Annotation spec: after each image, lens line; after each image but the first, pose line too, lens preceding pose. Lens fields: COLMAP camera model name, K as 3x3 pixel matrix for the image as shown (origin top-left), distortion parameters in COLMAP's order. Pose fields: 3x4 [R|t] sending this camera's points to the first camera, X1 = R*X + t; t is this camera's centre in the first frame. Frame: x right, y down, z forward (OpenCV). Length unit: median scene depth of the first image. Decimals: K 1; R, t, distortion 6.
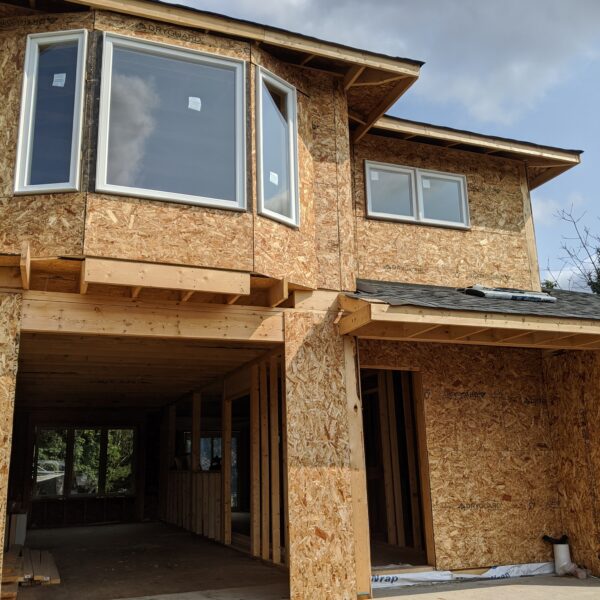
lens RADIAL K [[640.7, 0, 298.2], [0, 640.7, 309.6], [0, 0, 1]] dist [0.076693, -0.166860]
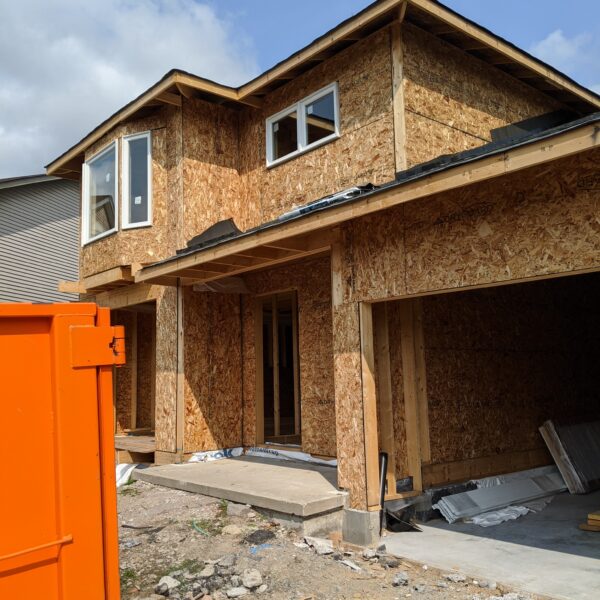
lens RADIAL K [[640.7, 0, 298.2], [0, 640.7, 309.6], [0, 0, 1]] dist [0.076693, -0.166860]
pose [[0.329203, -0.097833, -0.939177, 1.336155], [0.243183, 0.969852, -0.015787, 0.157283], [0.912408, -0.223195, 0.343069, 0.622255]]
